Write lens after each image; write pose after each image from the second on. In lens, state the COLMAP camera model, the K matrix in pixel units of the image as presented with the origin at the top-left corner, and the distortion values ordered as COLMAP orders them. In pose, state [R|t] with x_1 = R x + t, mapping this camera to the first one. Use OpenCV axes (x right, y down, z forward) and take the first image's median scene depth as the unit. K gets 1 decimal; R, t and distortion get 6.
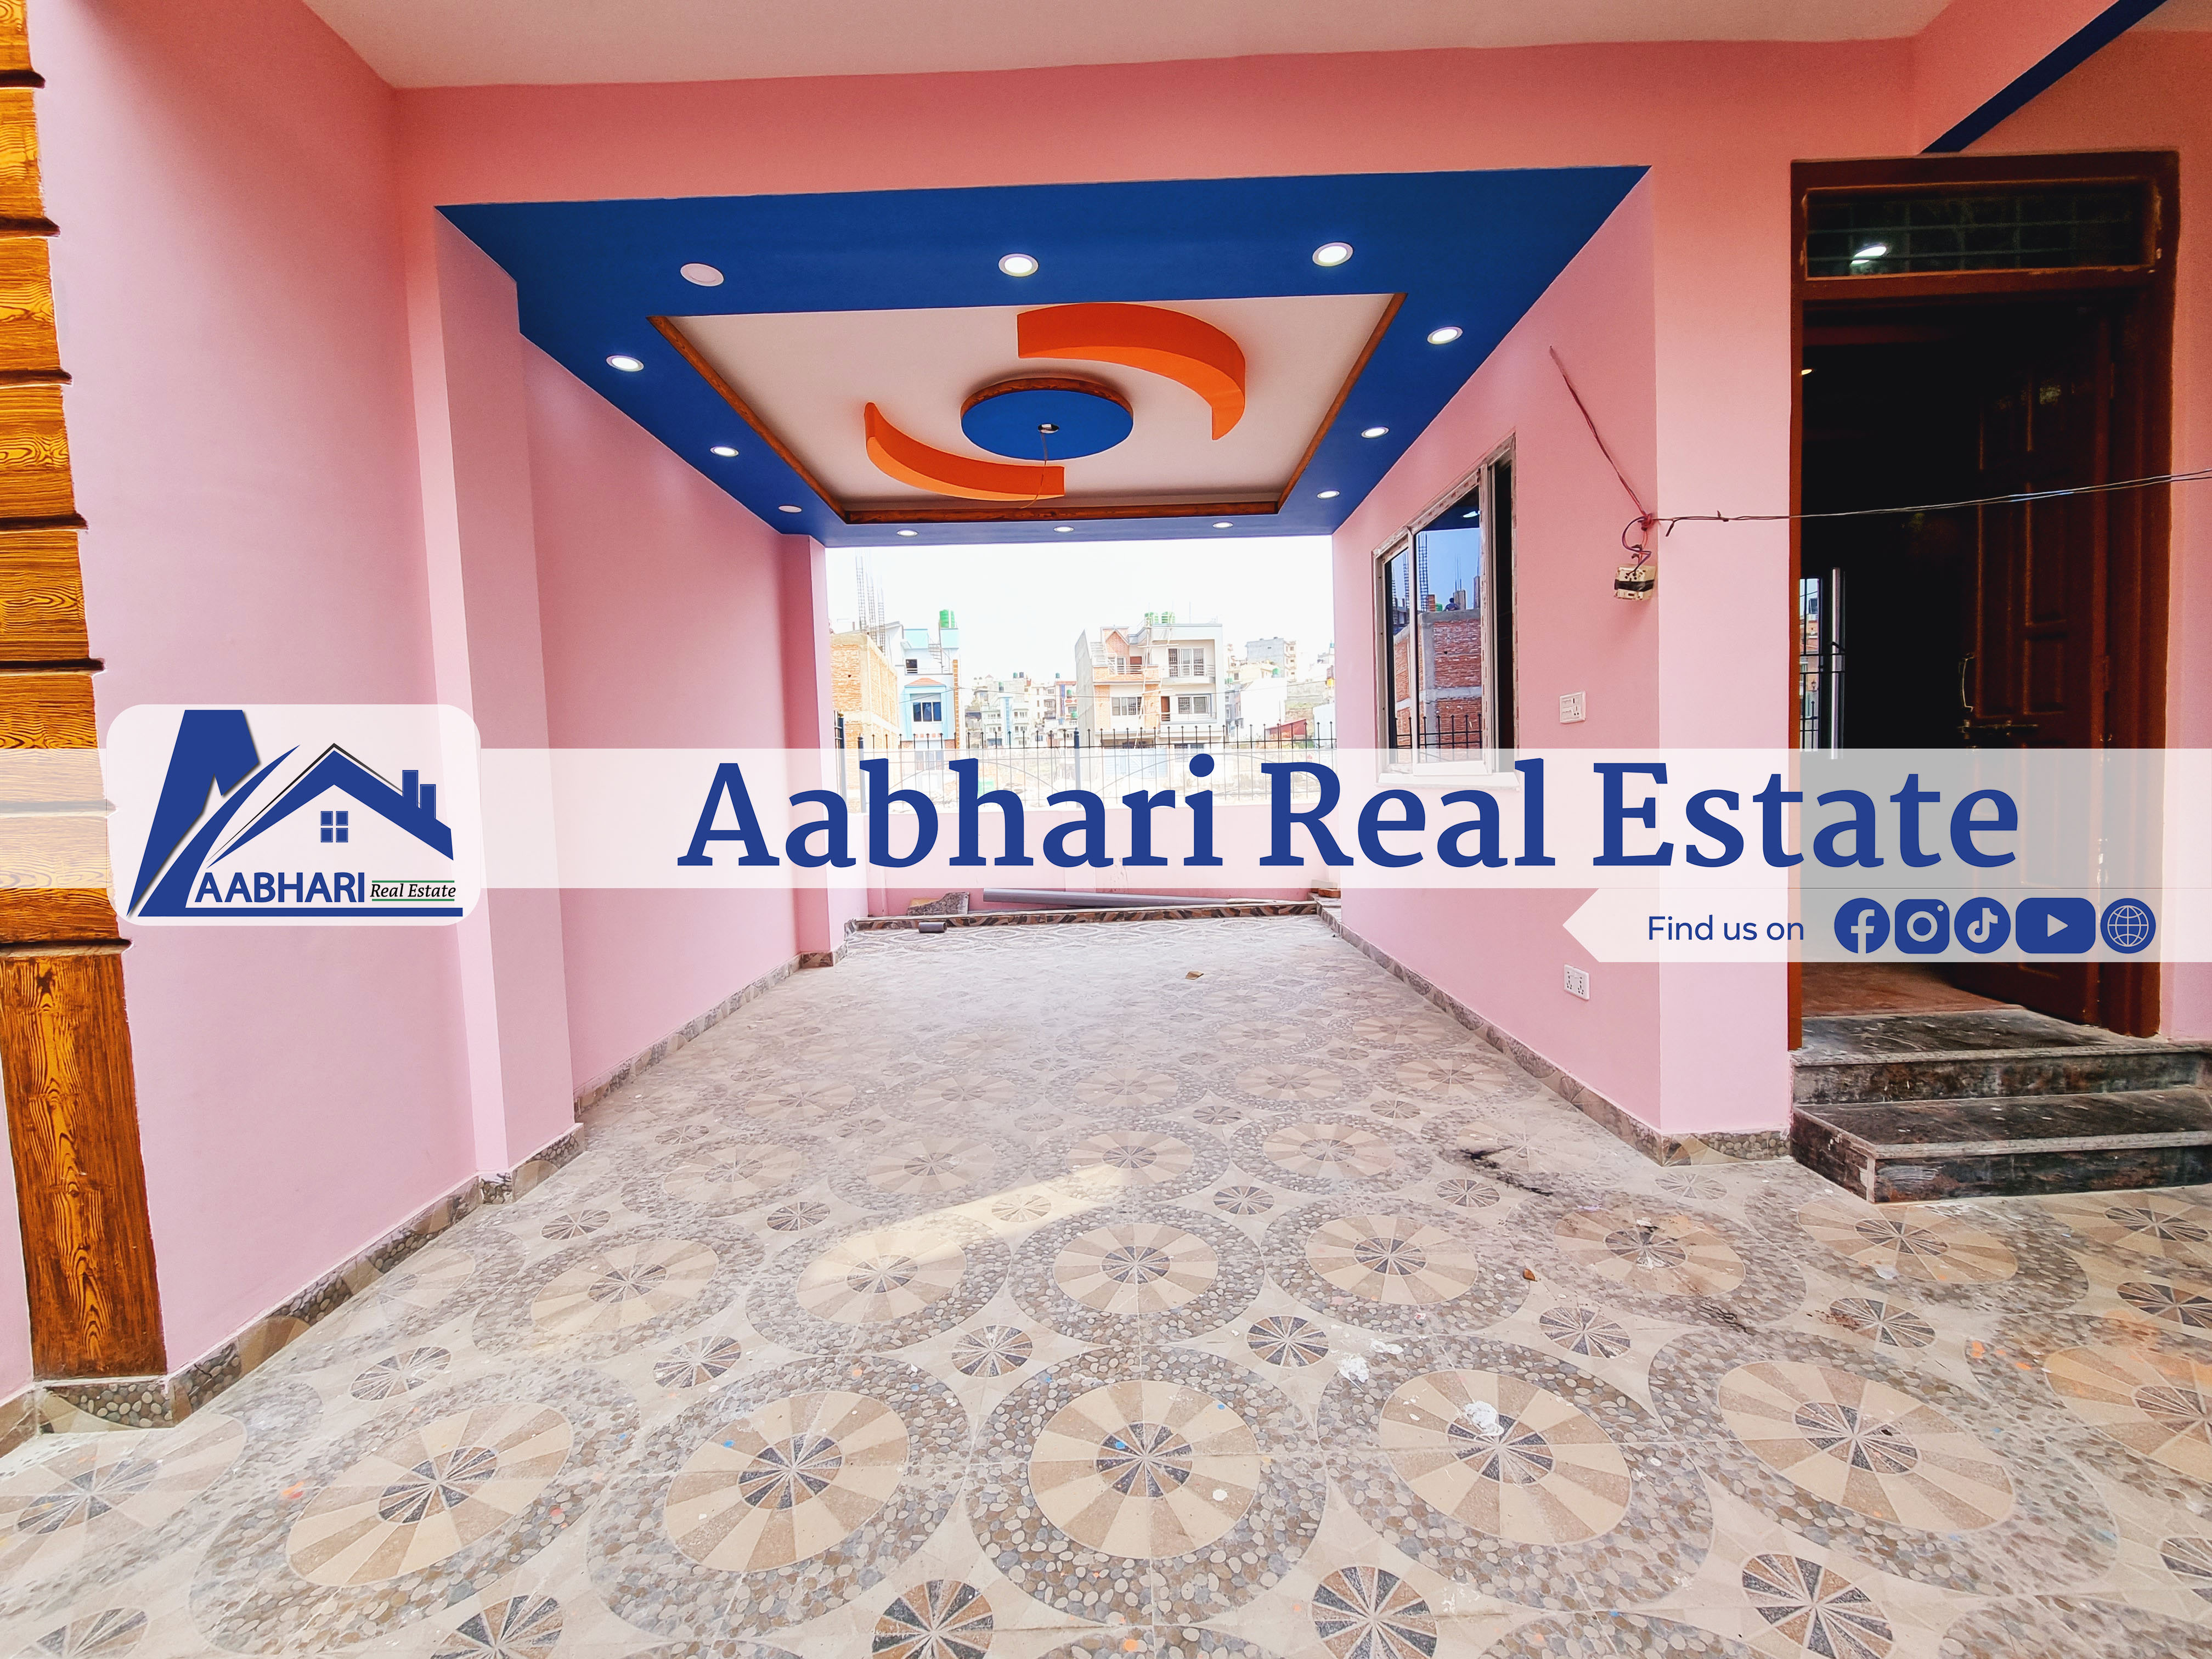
lens RADIAL K [[892.7, 0, 1111.4], [0, 892.7, 825.7], [0, 0, 1]] dist [0.001126, -0.003463]
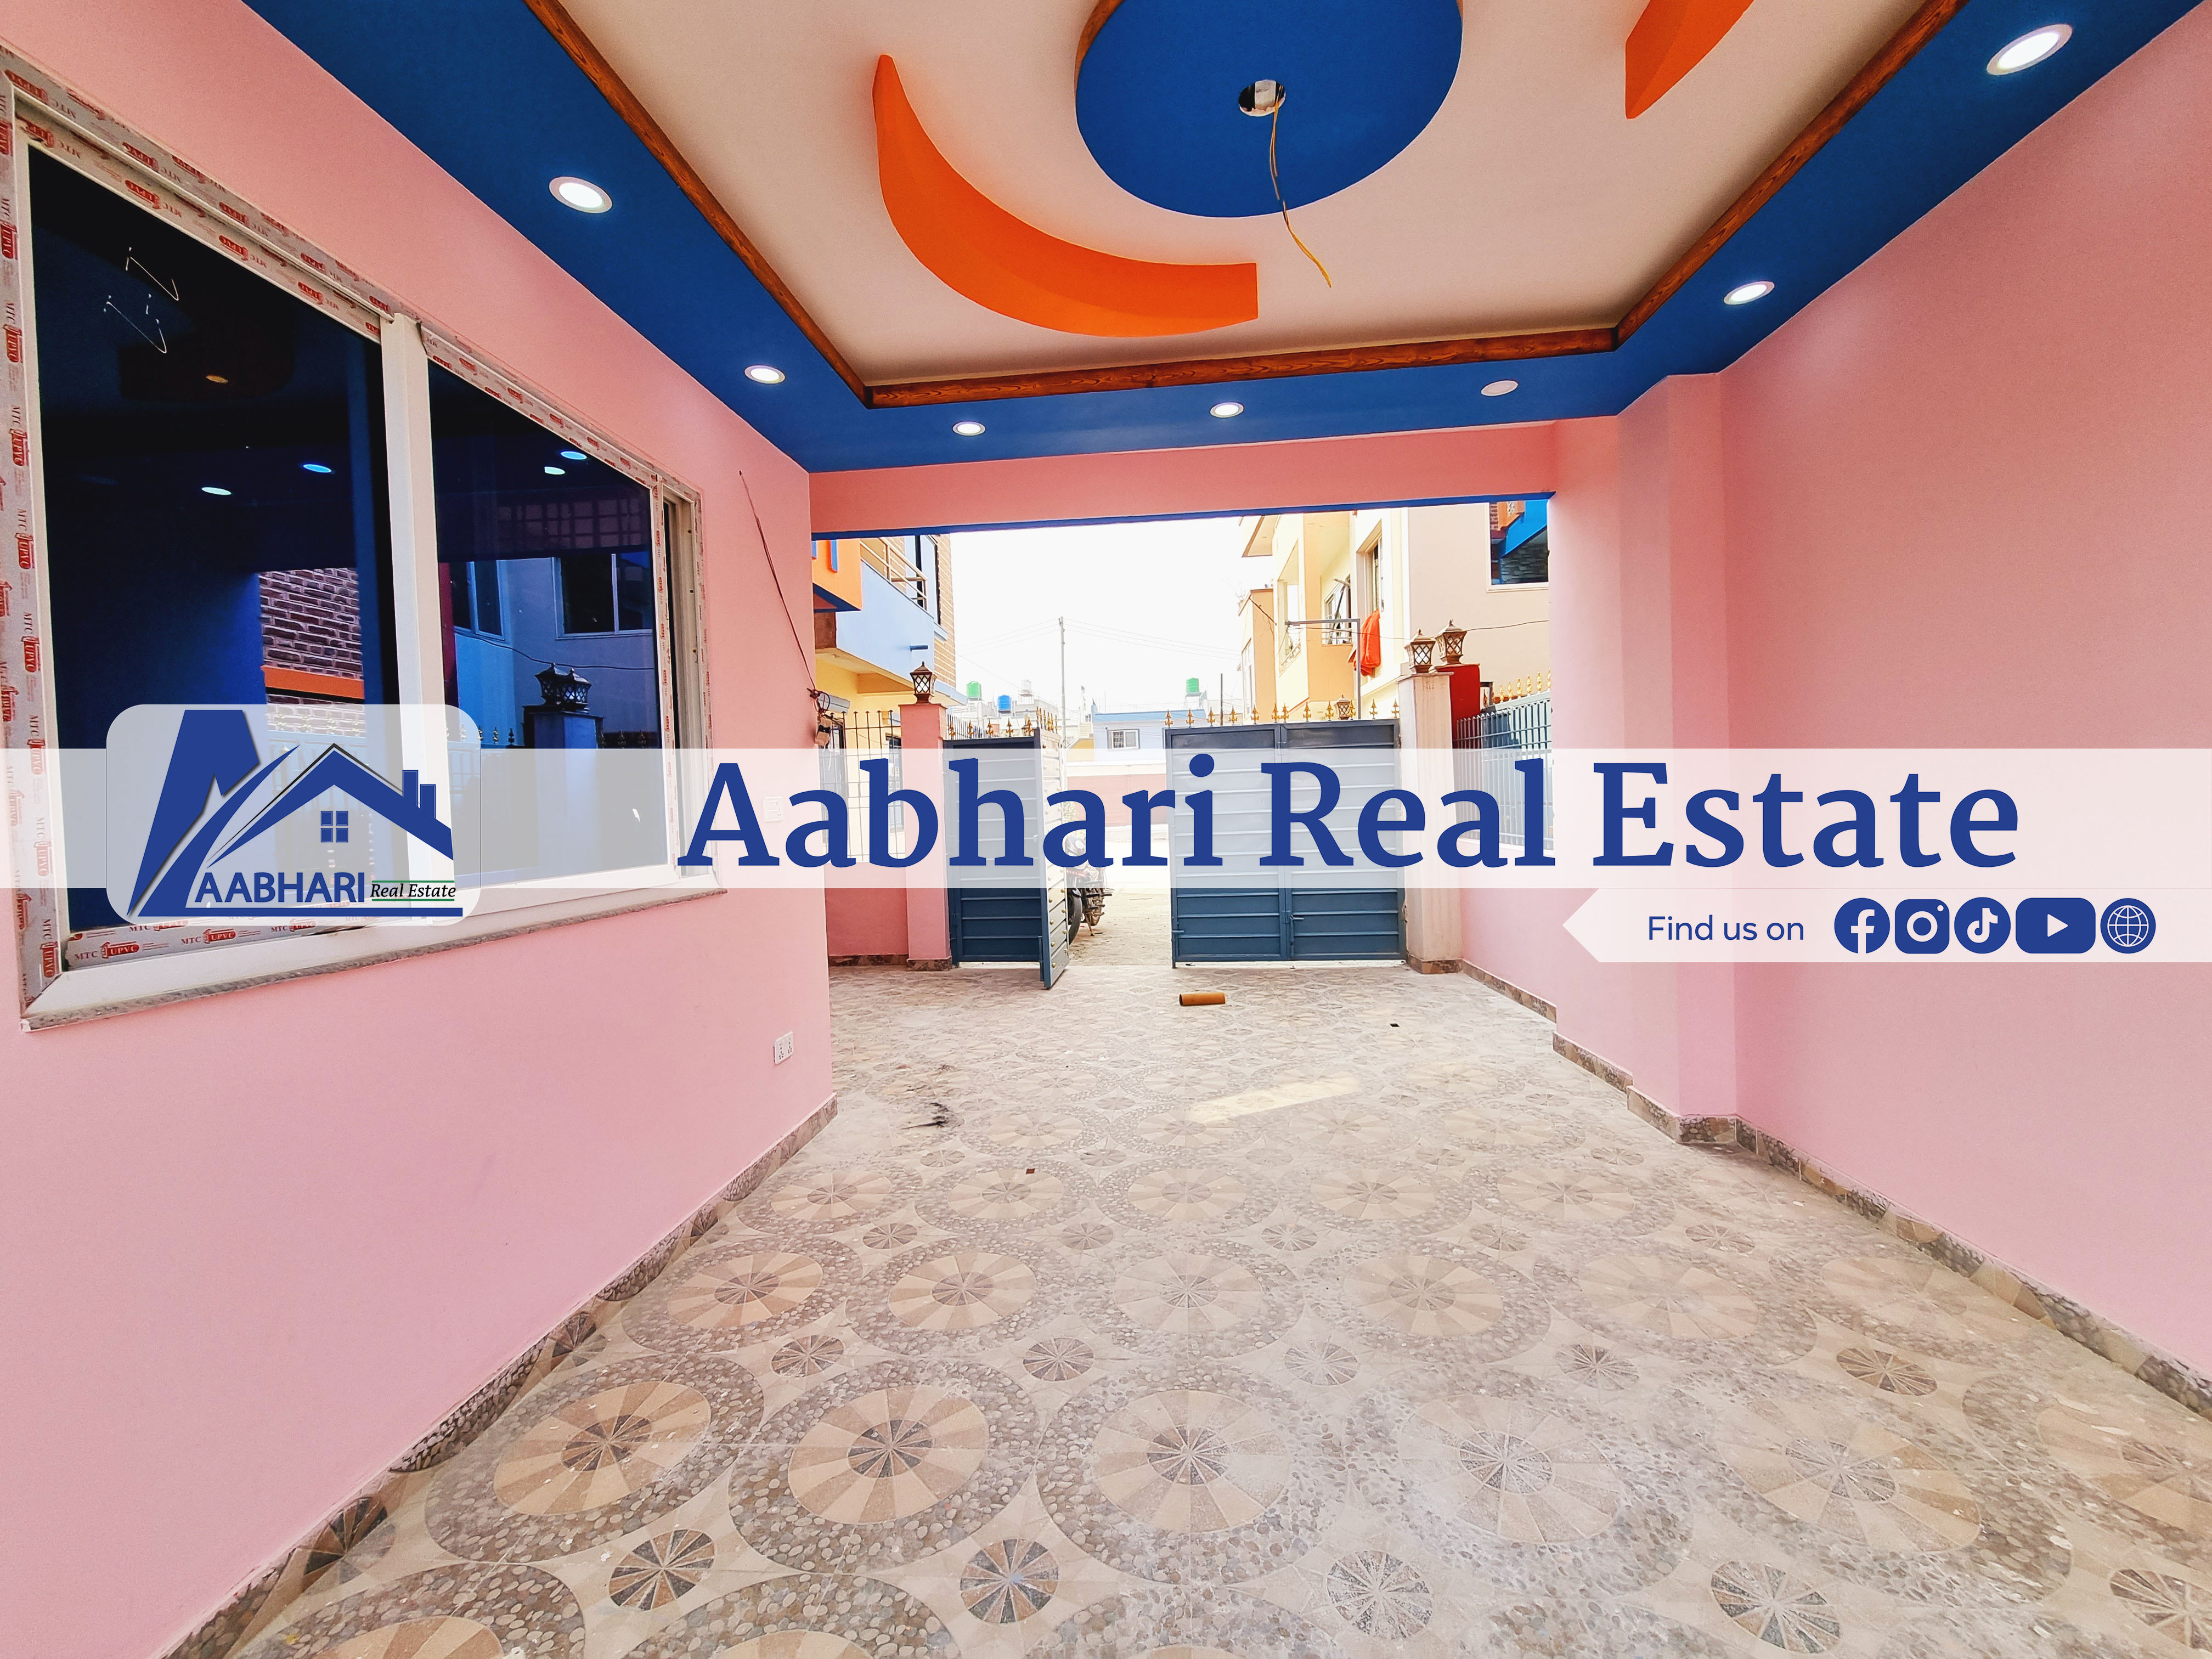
lens RADIAL K [[892.7, 0, 1111.4], [0, 892.7, 825.7], [0, 0, 1]] dist [0.001126, -0.003463]
pose [[-0.994252, 0.070283, 0.080771, -0.009077], [0.076358, 0.994274, 0.074760, -0.184337], [-0.075054, 0.080498, -0.993925, 2.386410]]
